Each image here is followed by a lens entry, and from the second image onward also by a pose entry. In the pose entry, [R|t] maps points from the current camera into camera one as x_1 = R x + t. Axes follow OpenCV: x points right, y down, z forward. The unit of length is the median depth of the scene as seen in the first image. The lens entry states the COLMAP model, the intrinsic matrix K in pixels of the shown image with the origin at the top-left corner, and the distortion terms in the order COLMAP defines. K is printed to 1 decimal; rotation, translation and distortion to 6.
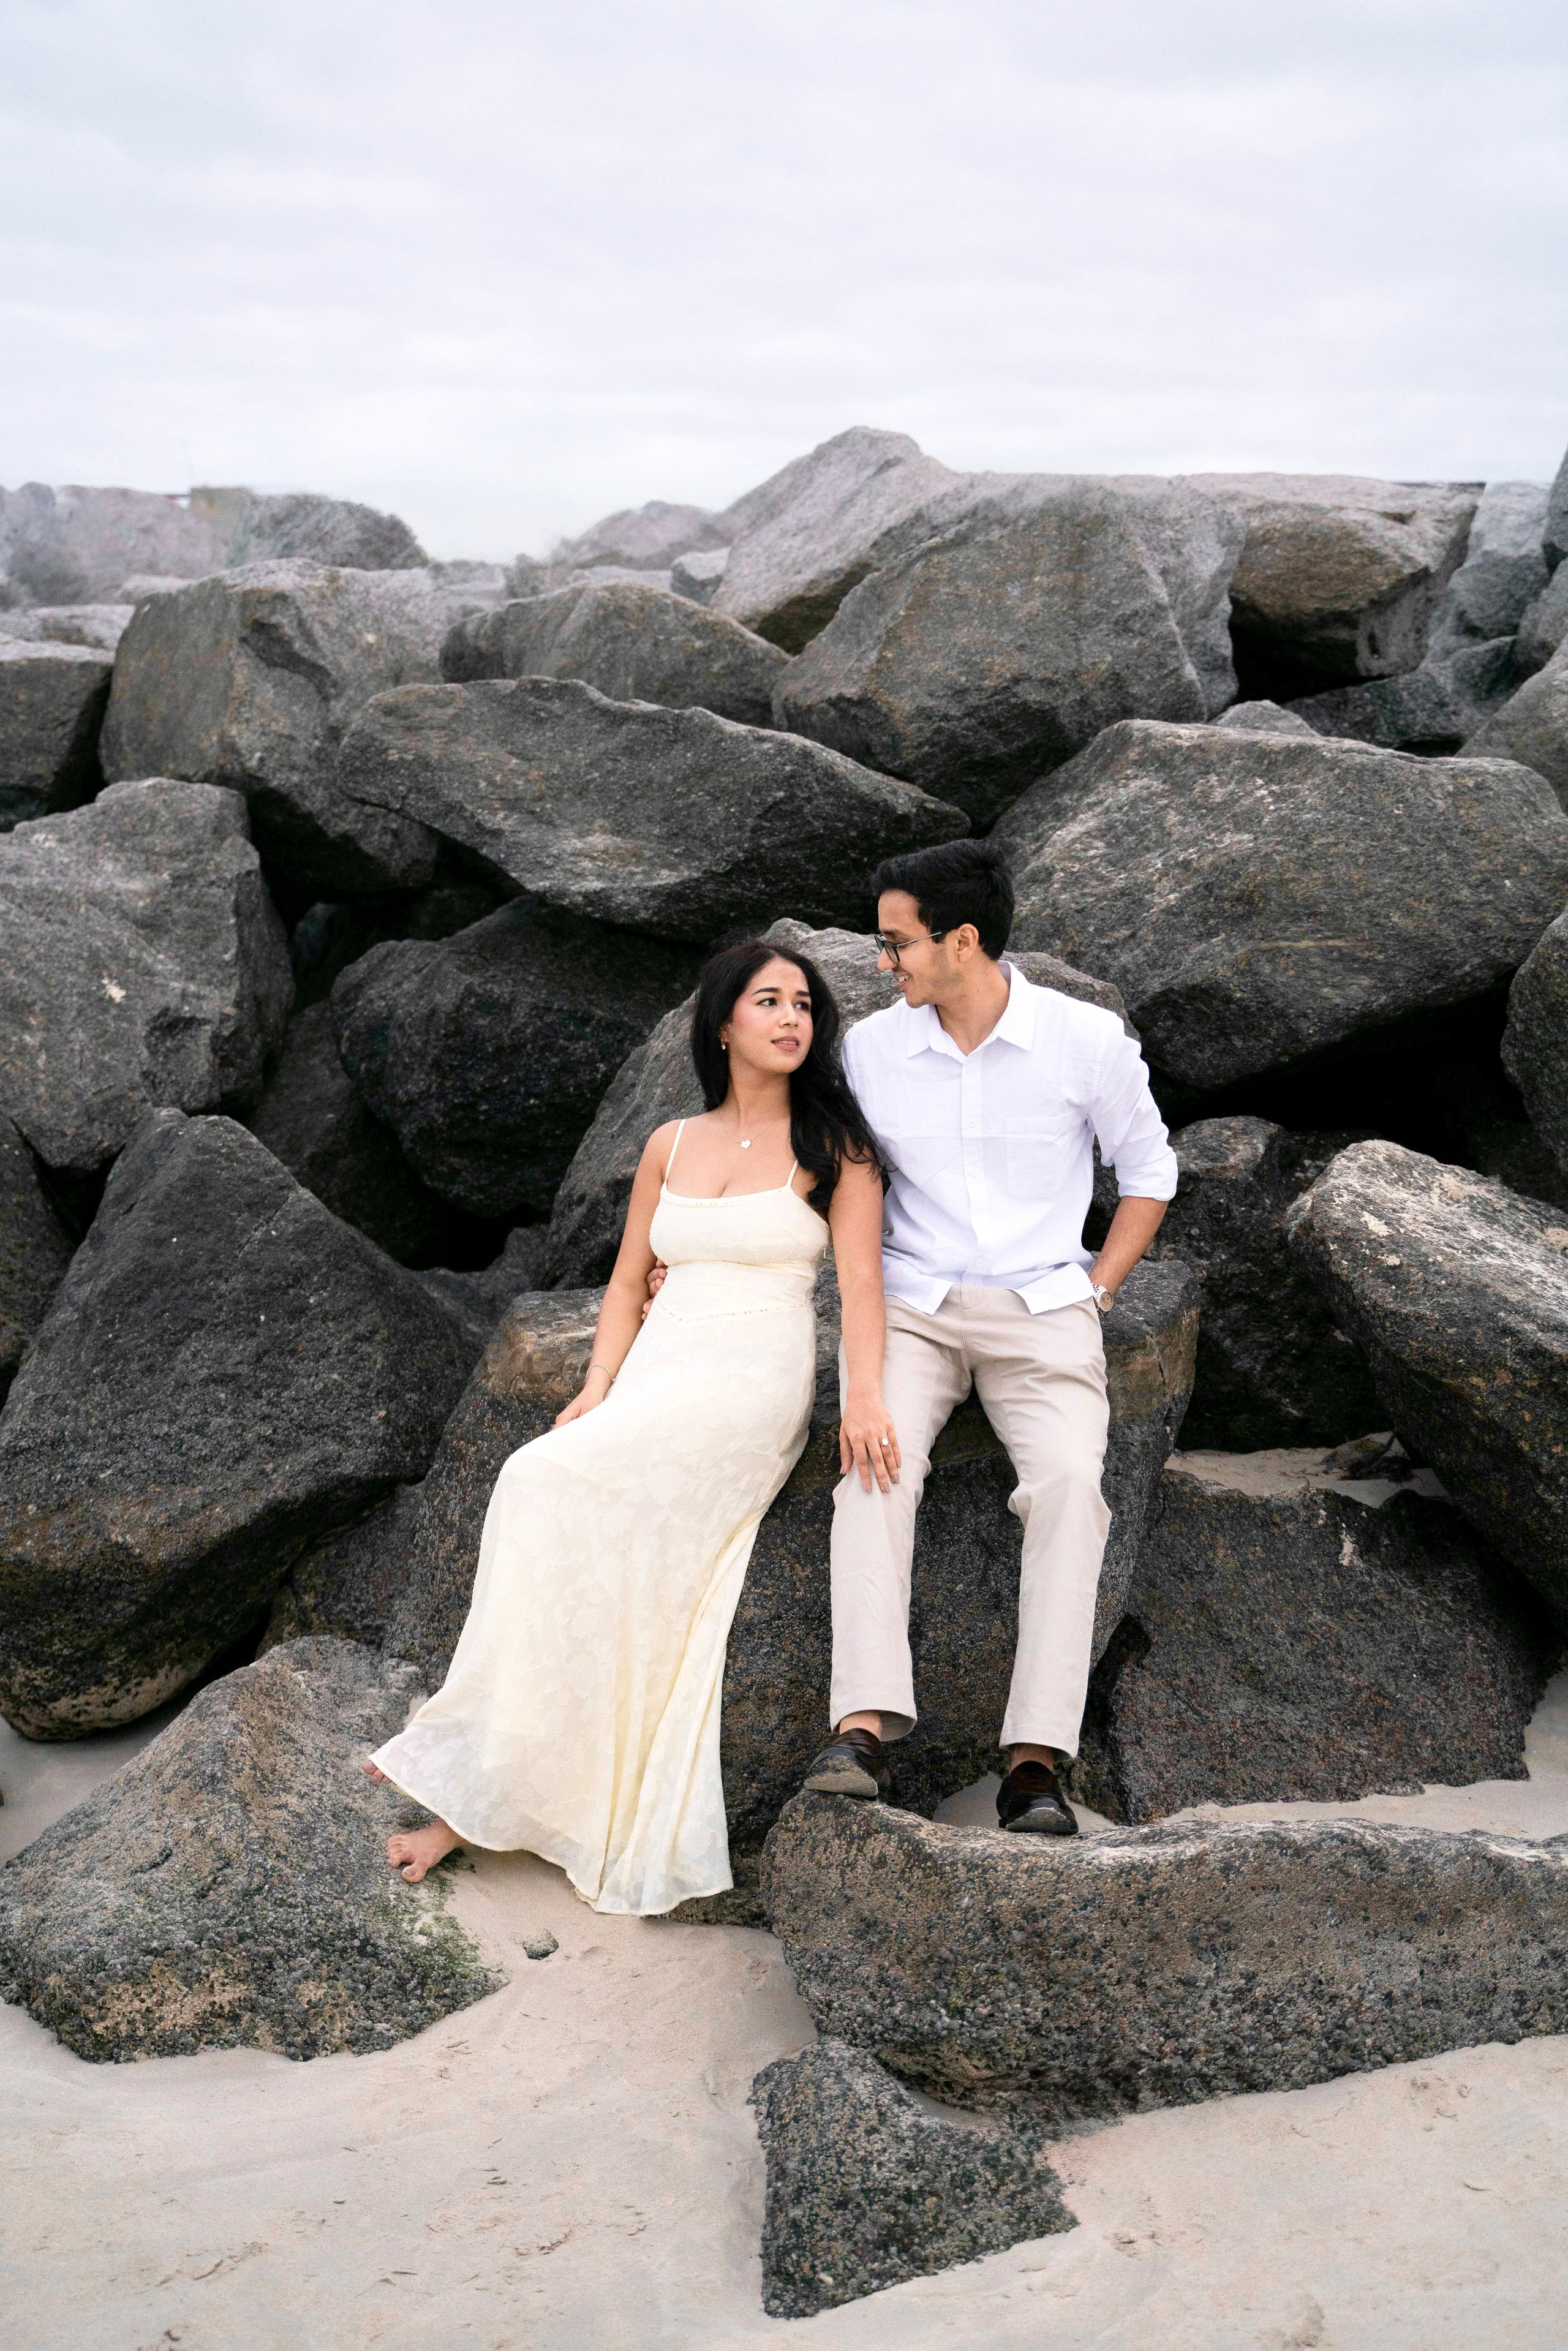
lens RADIAL K [[2636.5, 0, 783.5], [0, 2636.5, 1174.7], [0, 0, 1]] dist [-0.001202, 0.000000]
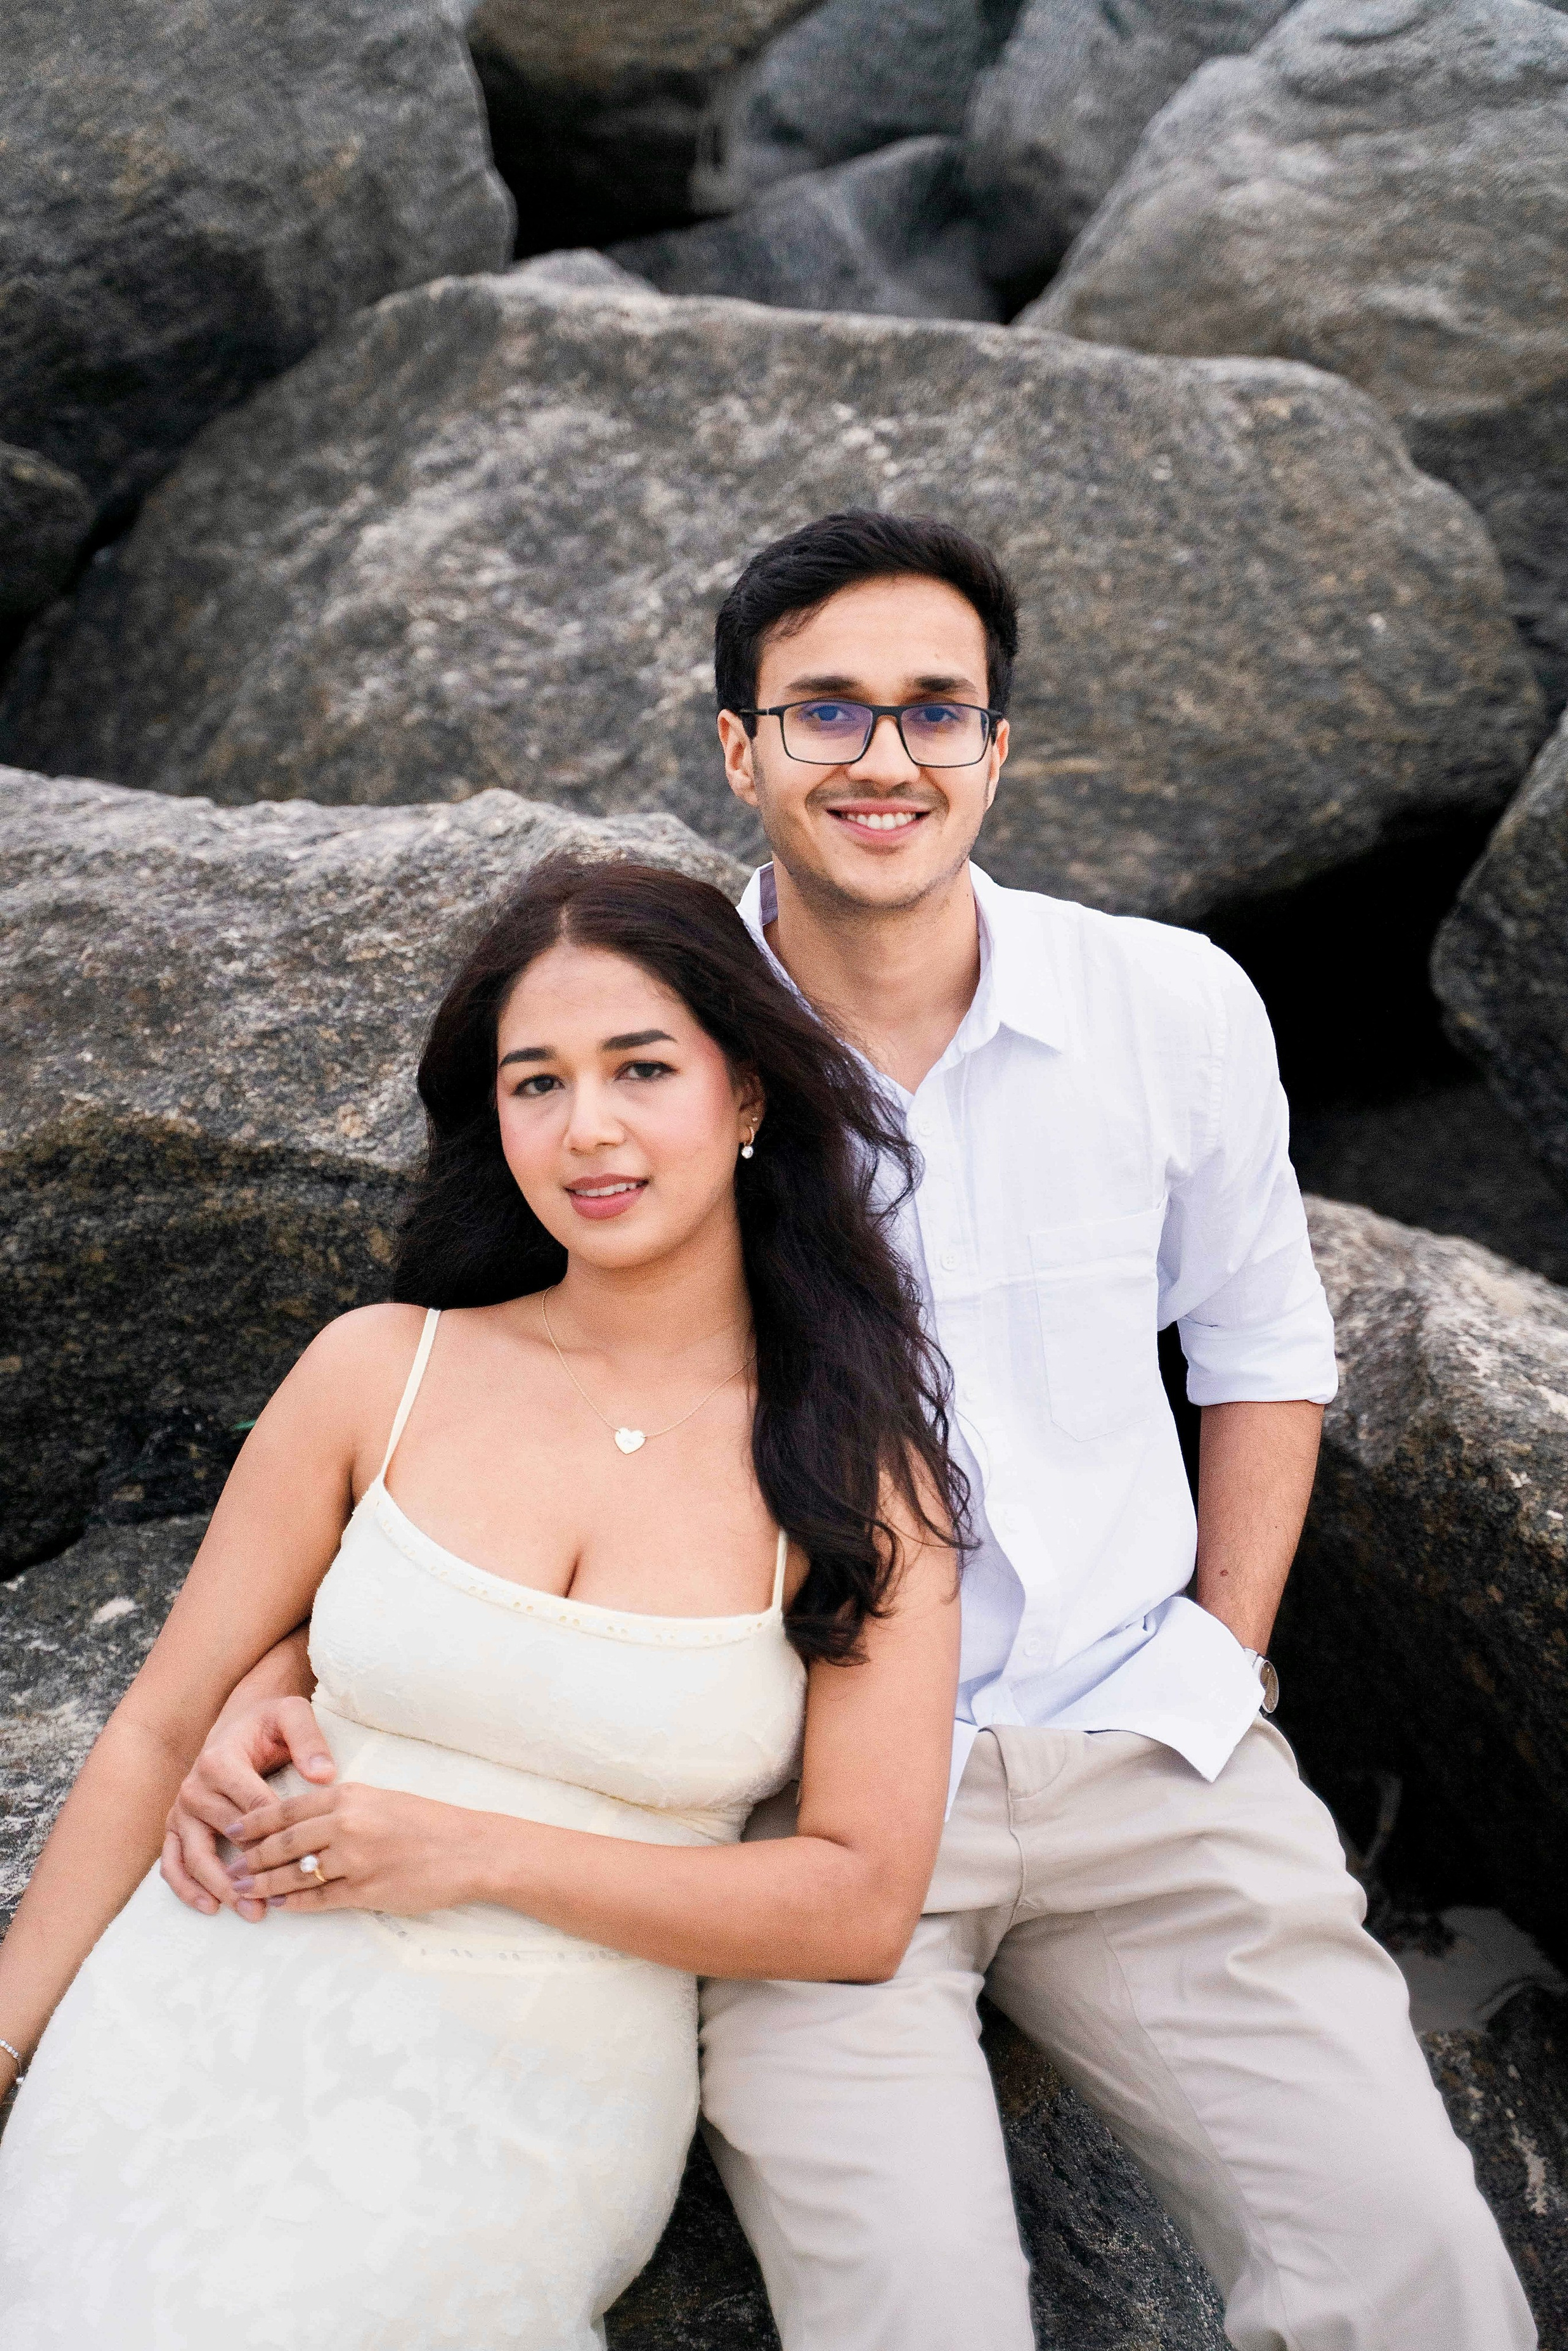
lens RADIAL K [[4300.4, 0, 784.5], [0, 4300.4, 1177.1], [0, 0, 1]] dist [0.243901, 0.000000]
pose [[0.908713, -0.074048, 0.410801, -0.143565], [0.069126, 0.997247, 0.026847, -0.037905], [-0.411657, 0.004000, 0.911330, 0.320190]]
